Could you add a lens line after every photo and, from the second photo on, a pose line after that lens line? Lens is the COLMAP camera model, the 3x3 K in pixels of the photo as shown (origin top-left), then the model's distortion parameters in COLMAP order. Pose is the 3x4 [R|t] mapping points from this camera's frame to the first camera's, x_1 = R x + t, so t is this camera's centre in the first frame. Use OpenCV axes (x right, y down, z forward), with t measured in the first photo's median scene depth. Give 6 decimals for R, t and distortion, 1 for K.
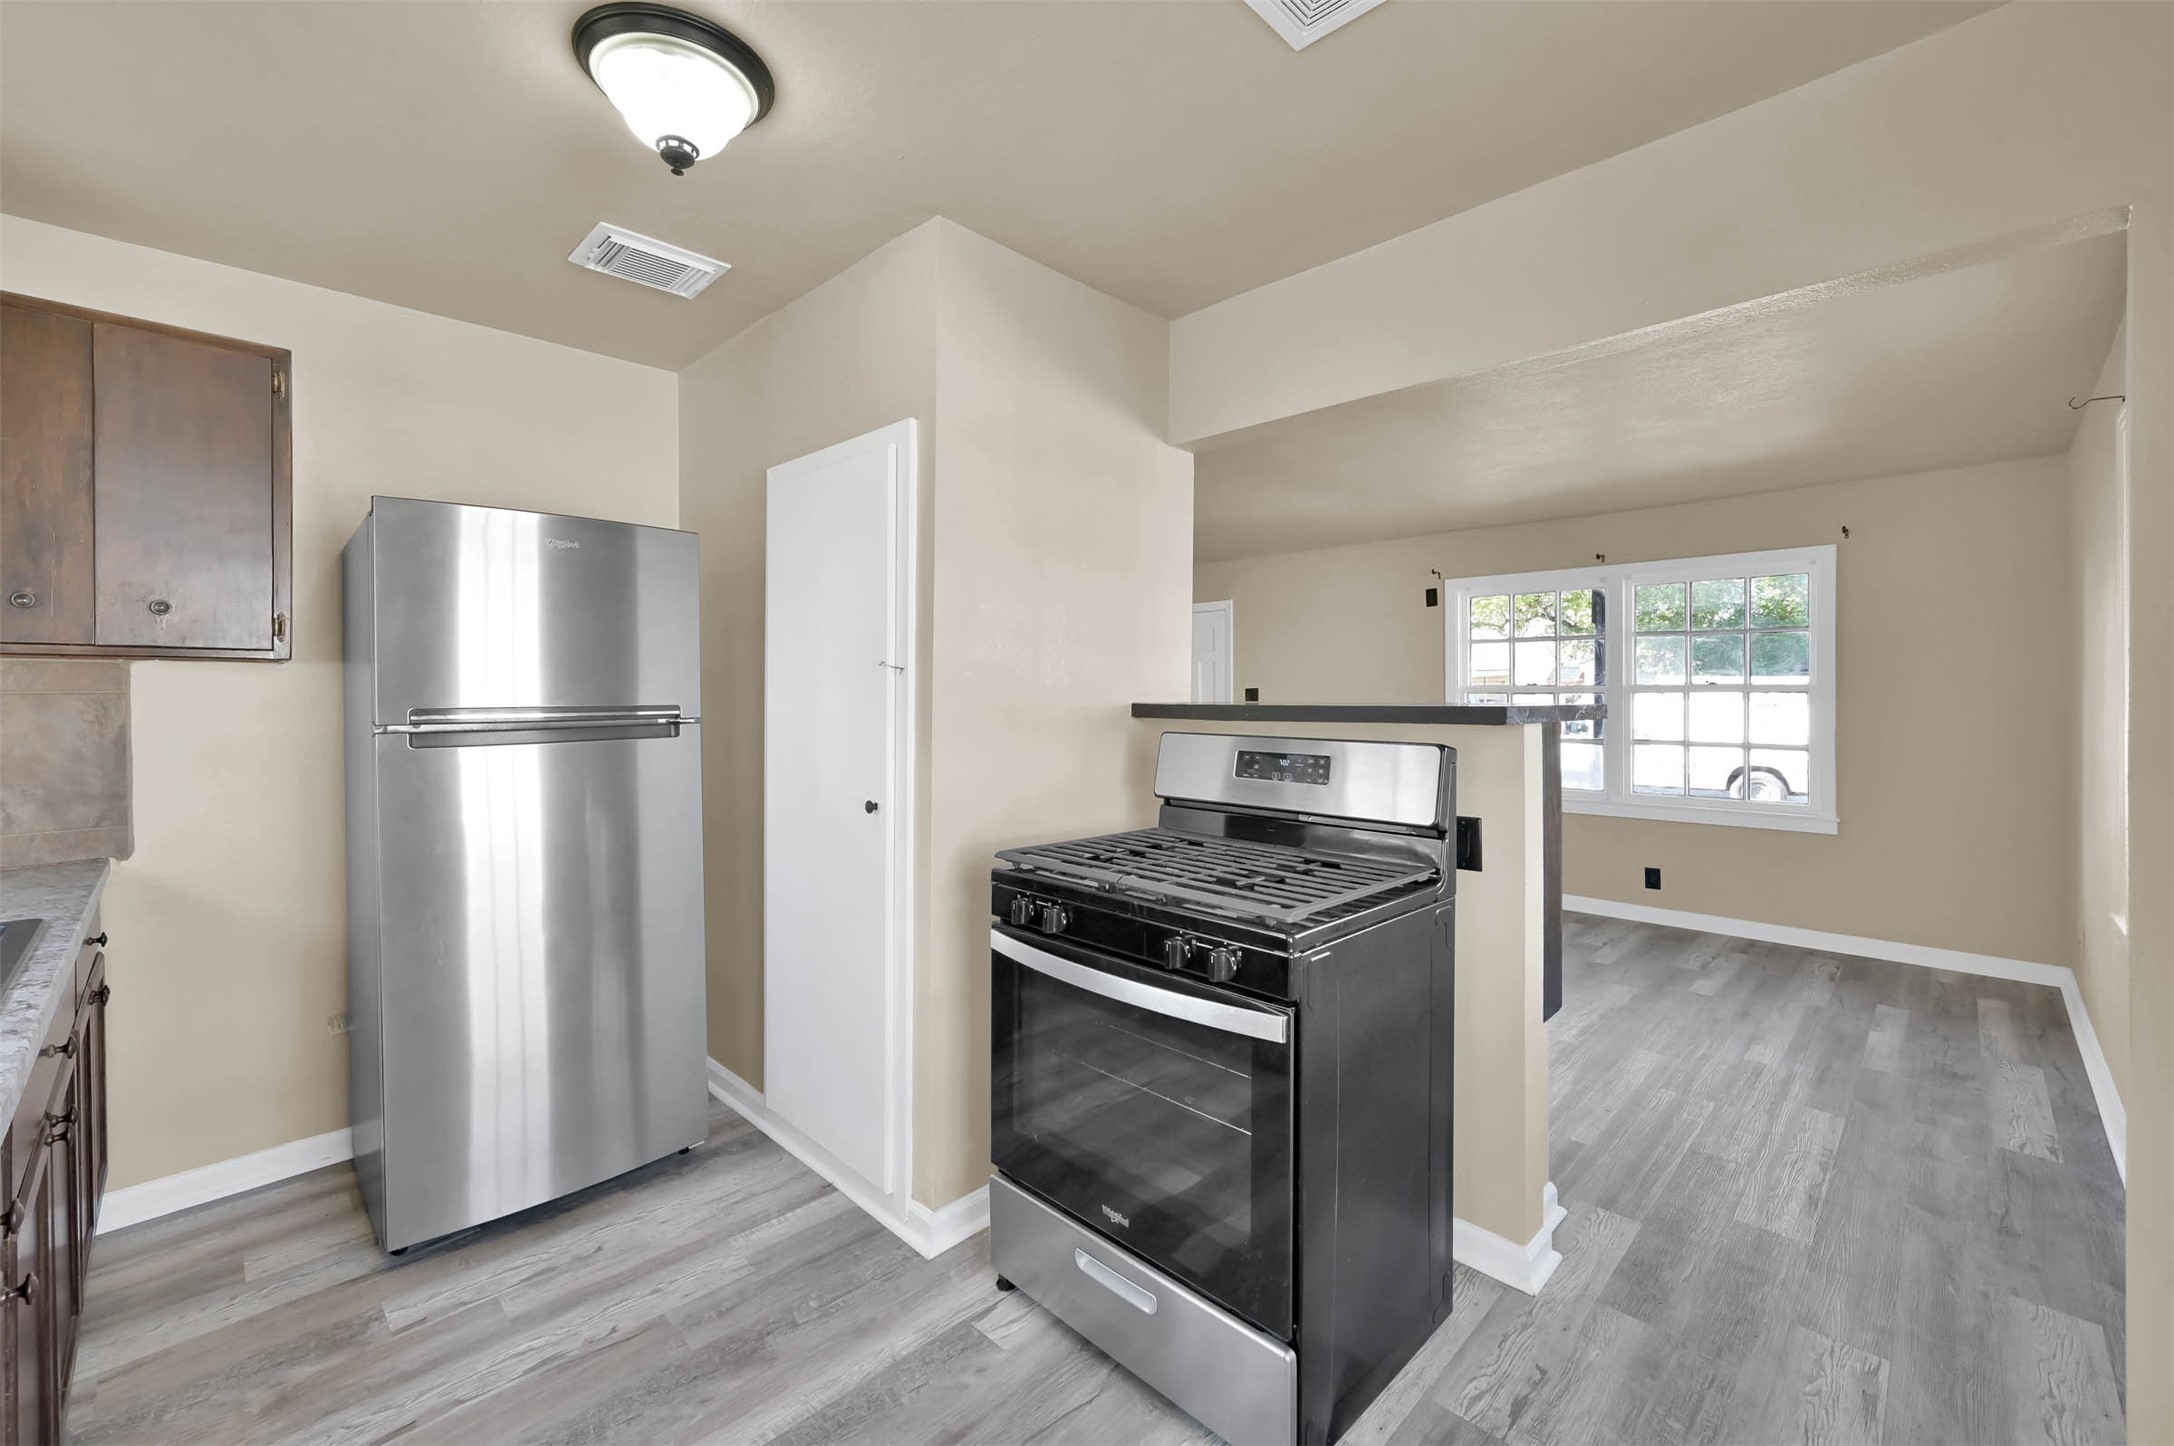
lens RADIAL K [[886.7, 0, 1079.0], [0, 886.7, 695.5], [0, 0, 1]] dist [-0.001042, 0.000248]
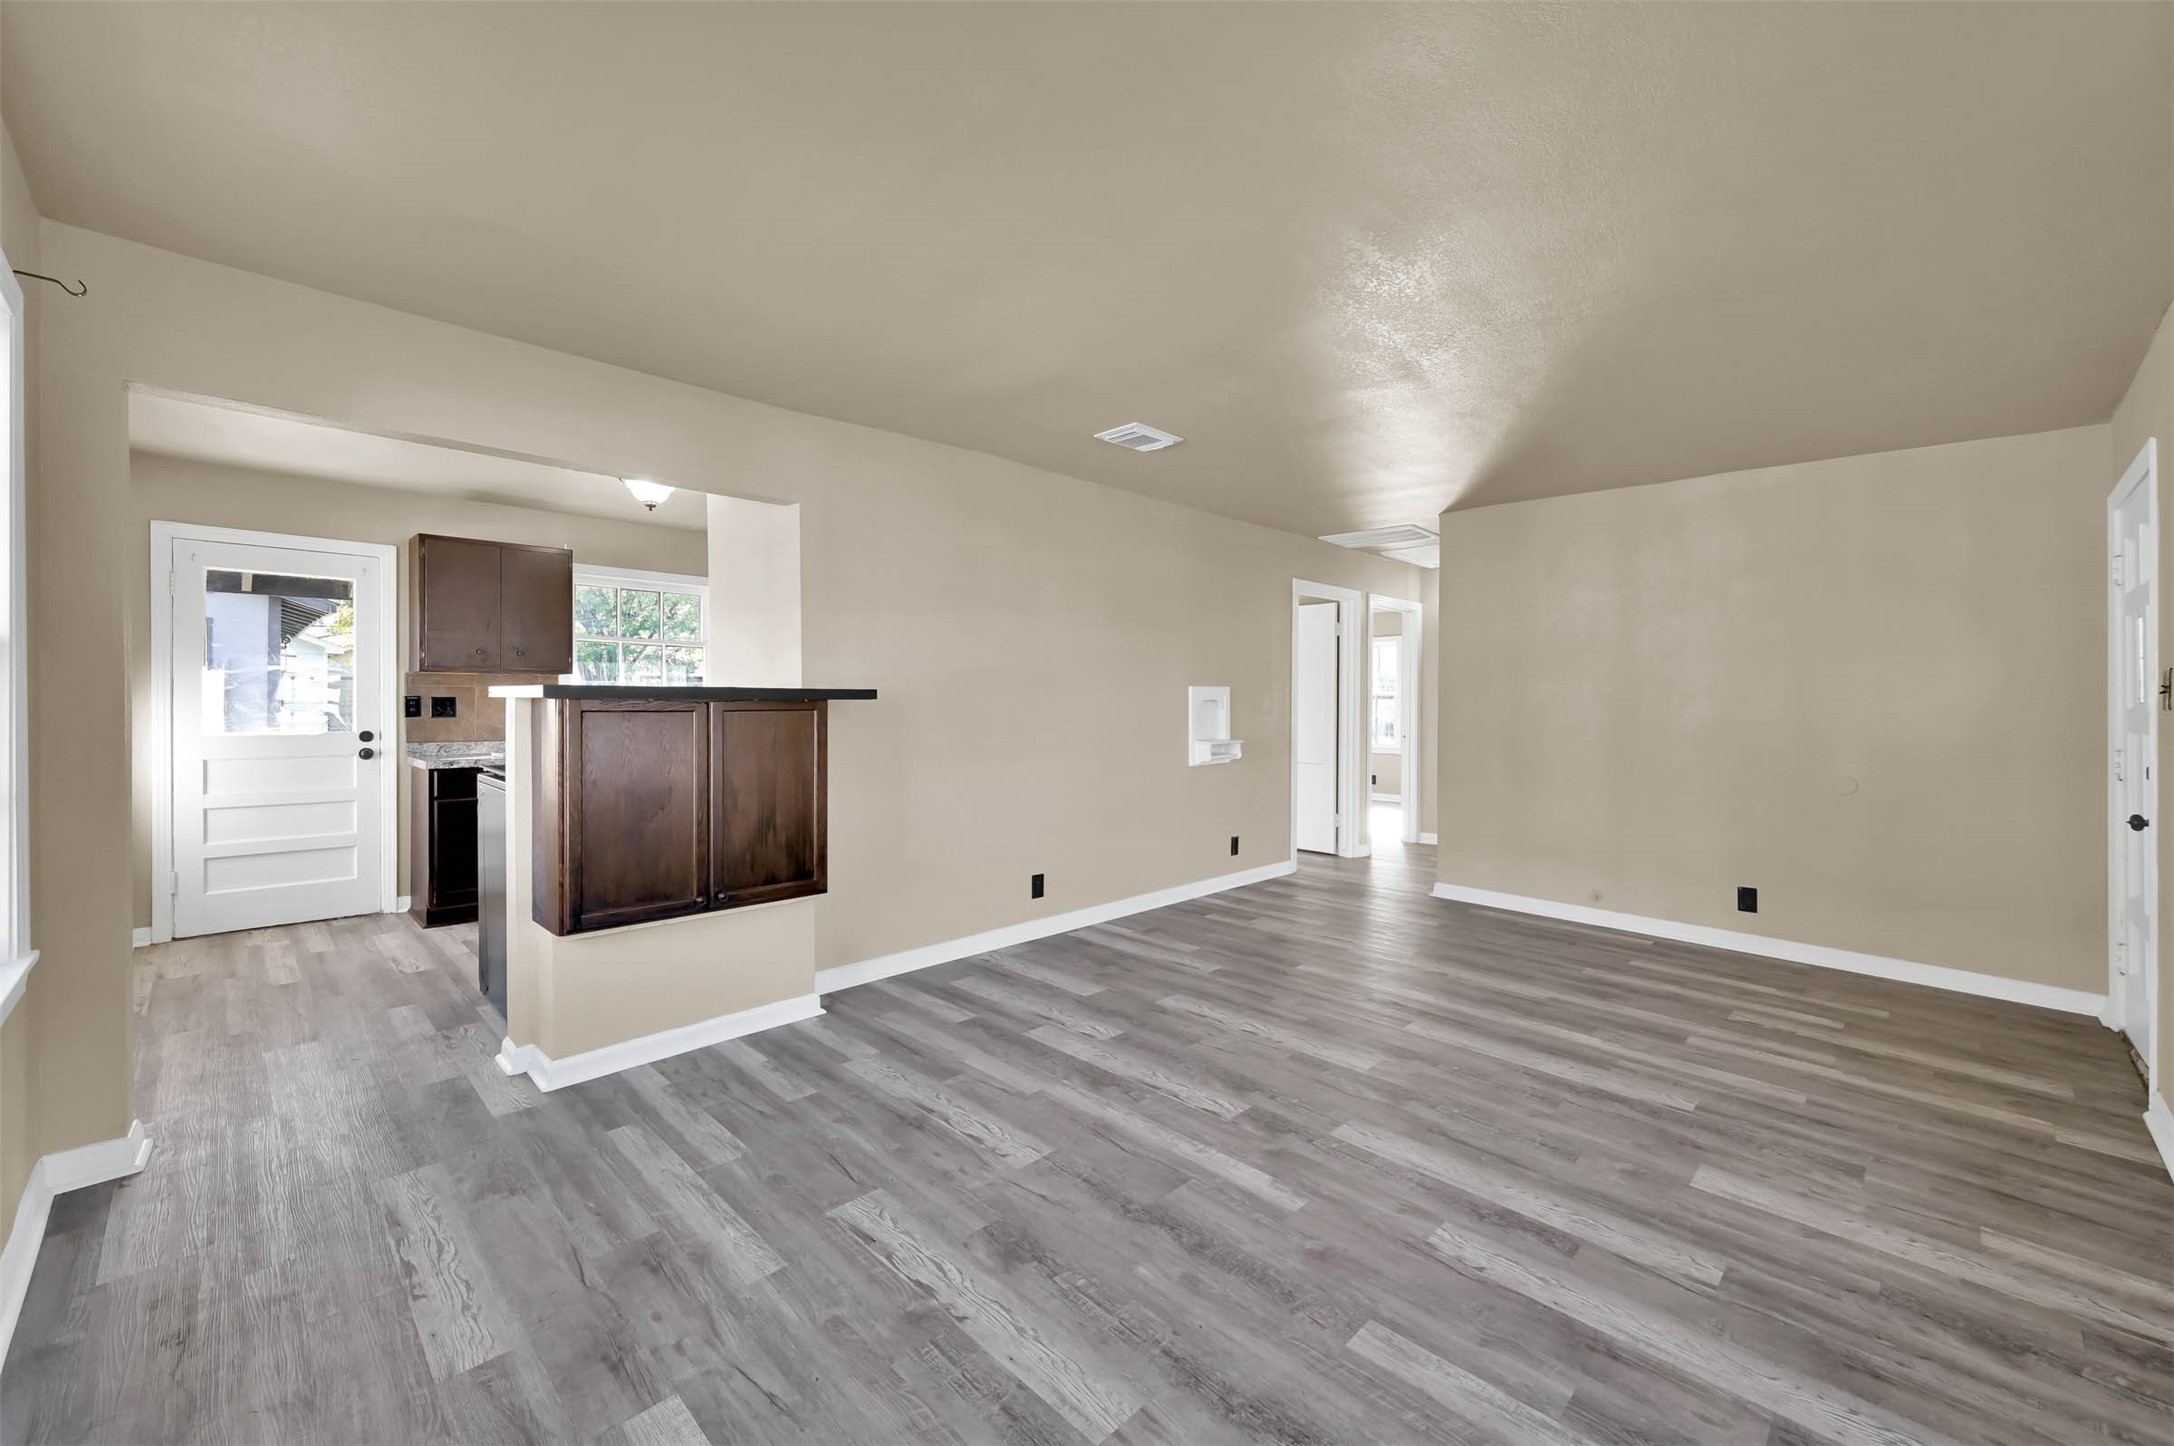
lens RADIAL K [[874.7, 0, 1087.1], [0, 874.7, 704.8], [0, 0, 1]] dist [0.000699, 0.000199]
pose [[-0.001013, 0.005929, -0.999982, 2.139597], [-0.006637, 0.999960, 0.005936, 0.030490], [0.999977, 0.006643, -0.000973, 2.120298]]
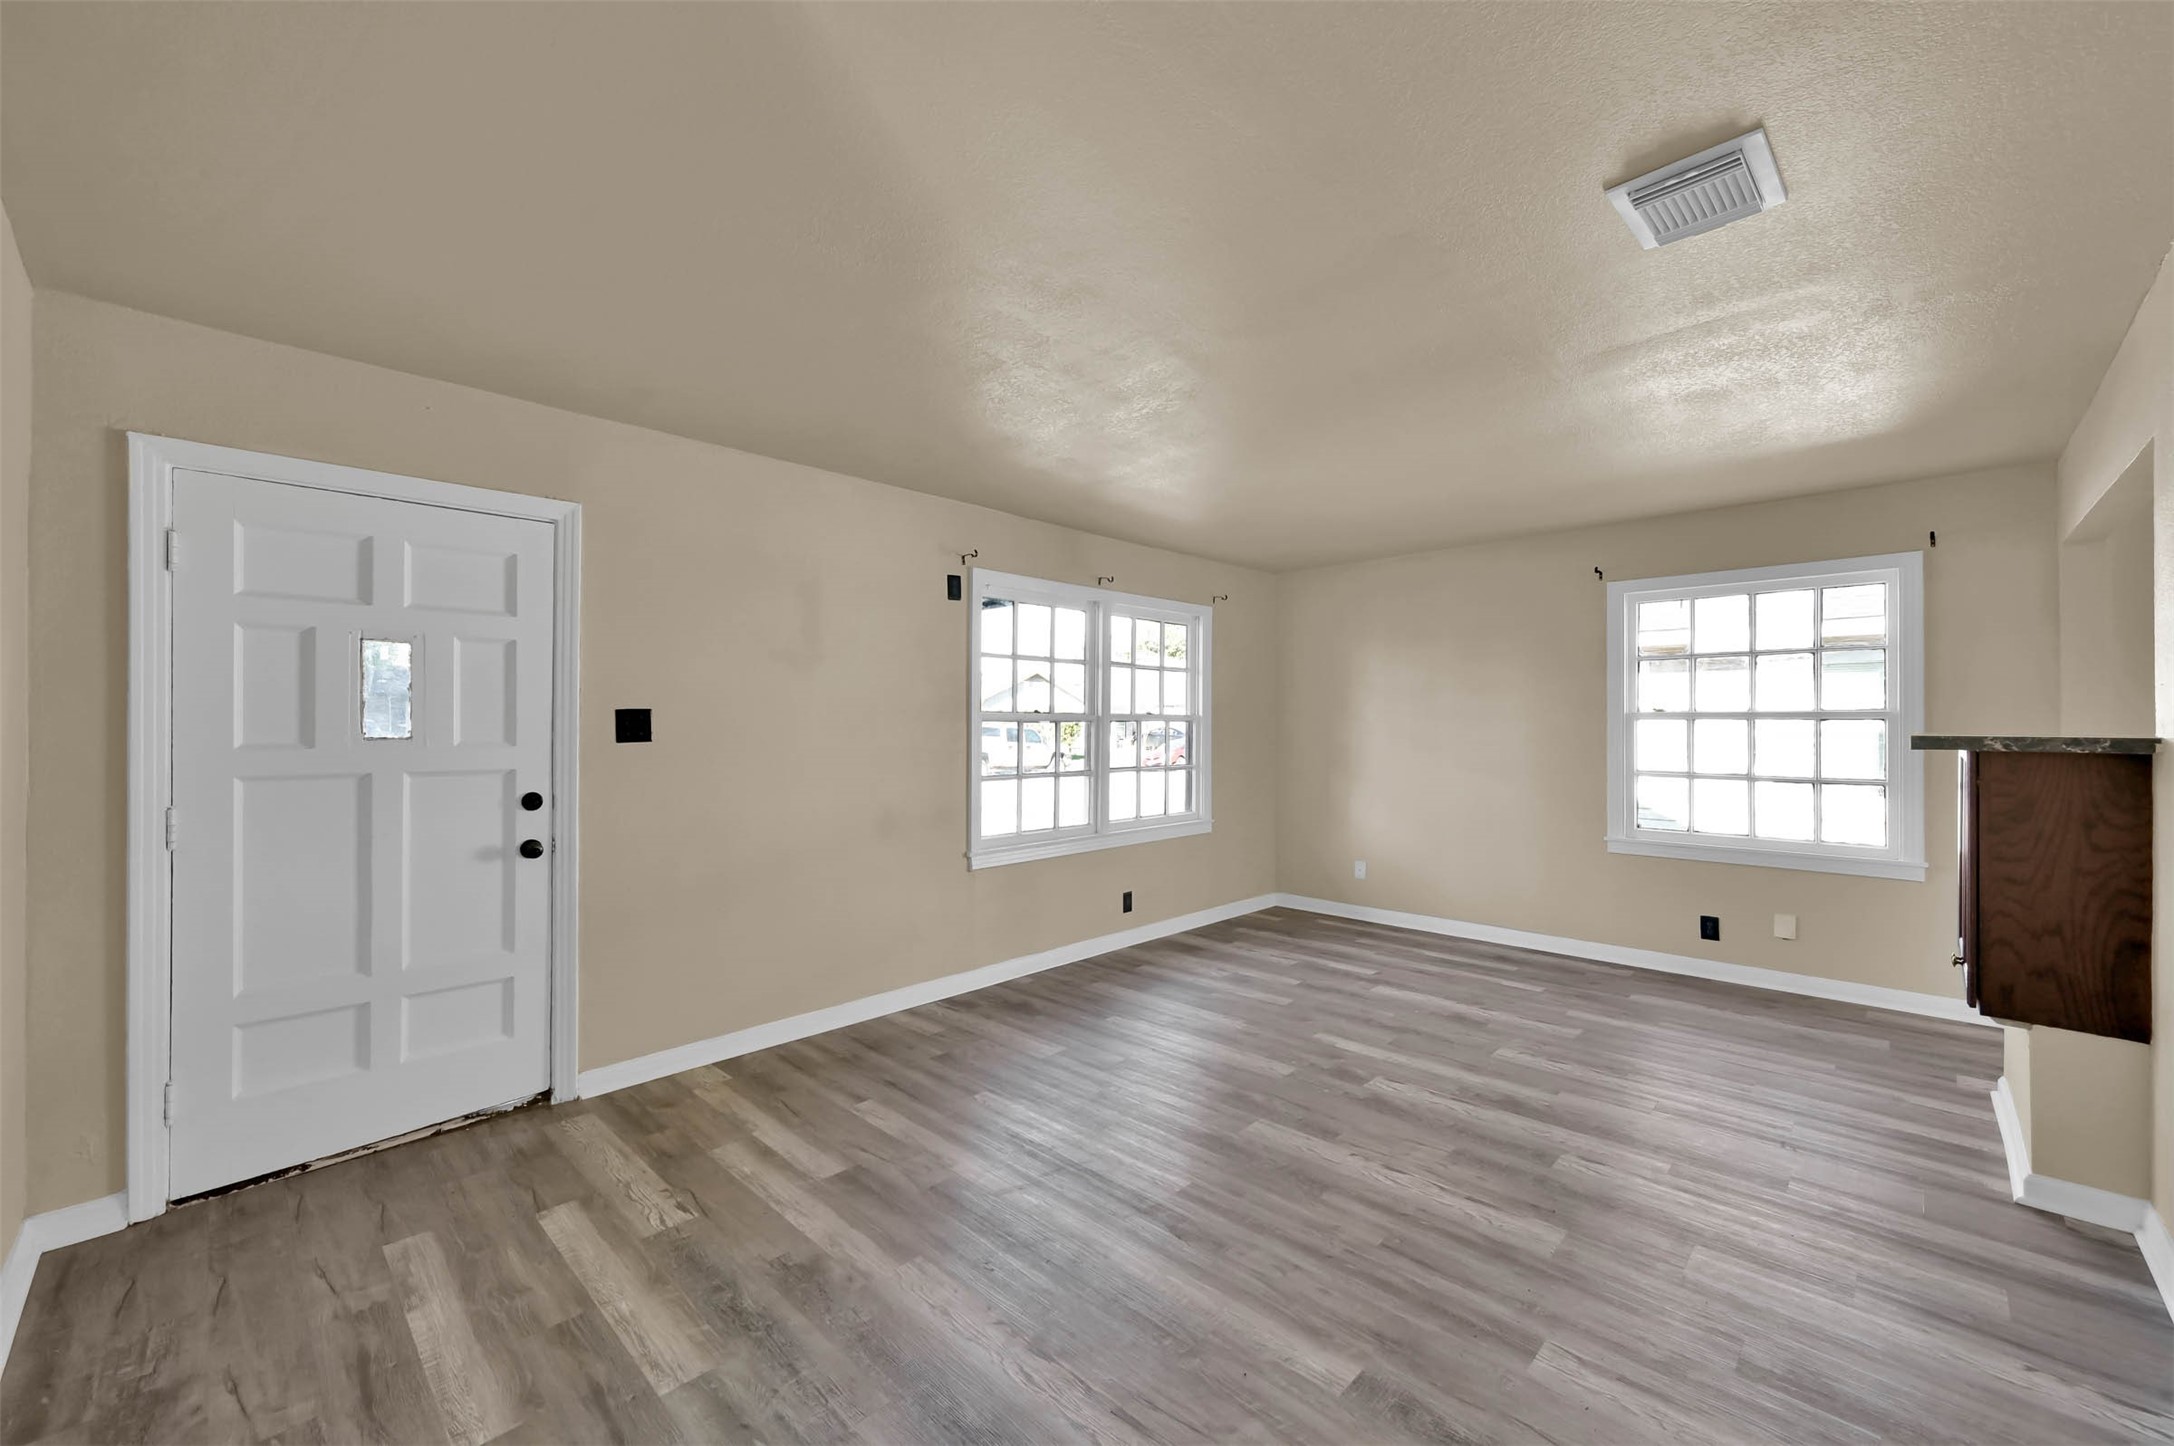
lens RADIAL K [[856.1, 0, 1083.5], [0, 856.1, 717.0], [0, 0, 1]] dist [-0.000970, 0.000401]
pose [[-0.005321, 0.005435, 0.999971, -0.964683], [-0.001268, 0.999984, -0.005442, -0.006938], [-0.999985, -0.001296, -0.005314, 2.946725]]
